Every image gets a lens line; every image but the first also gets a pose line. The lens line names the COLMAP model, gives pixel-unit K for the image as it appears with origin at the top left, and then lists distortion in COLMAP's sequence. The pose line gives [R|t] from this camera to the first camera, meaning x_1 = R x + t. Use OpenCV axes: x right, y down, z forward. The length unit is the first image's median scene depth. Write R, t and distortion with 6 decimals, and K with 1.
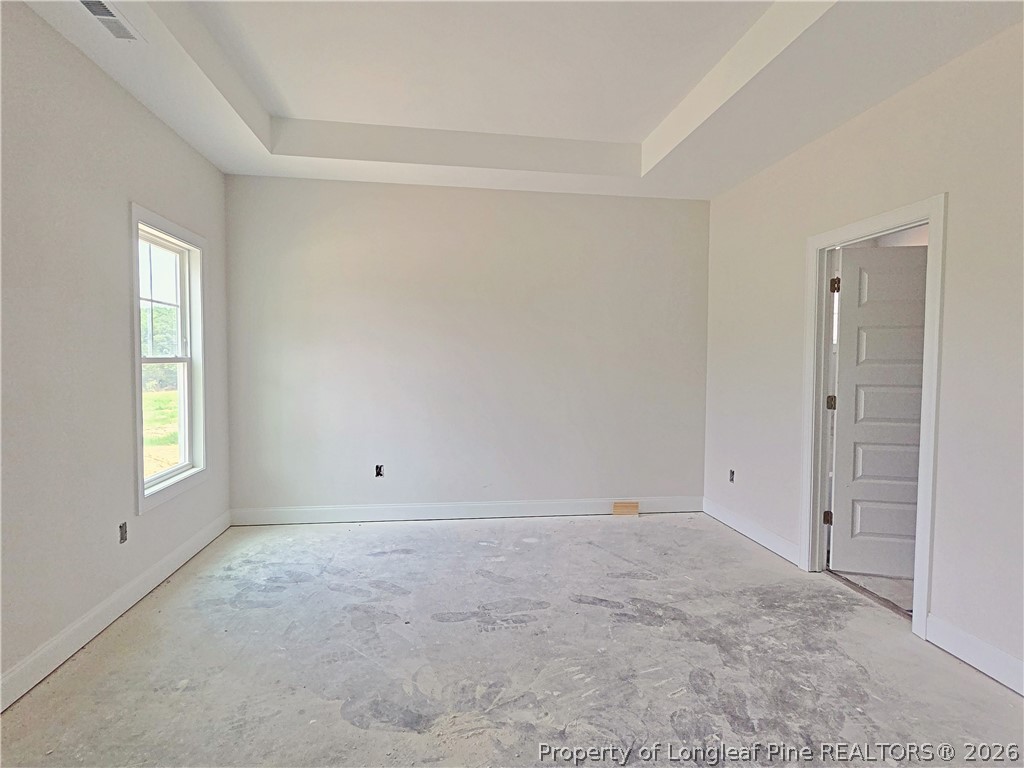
lens RADIAL K [[540.6, 0, 506.6], [0, 540.6, 379.3], [0, 0, 1]] dist [0.000414, -0.002183]
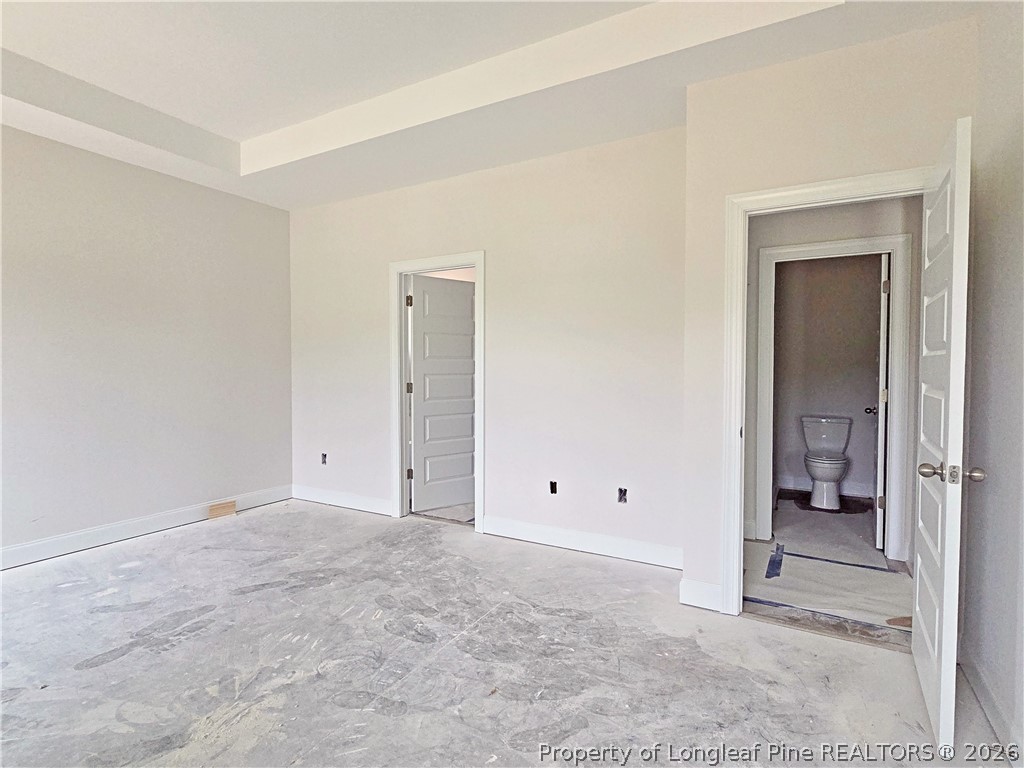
lens RADIAL K [[540.6, 0, 522.0], [0, 540.6, 383.1], [0, 0, 1]] dist [0.000414, -0.002183]
pose [[0.585879, -0.032218, 0.809758, -0.359008], [0.035720, 0.999265, 0.013914, 0.024436], [-0.809611, 0.020772, 0.586599, -0.019902]]
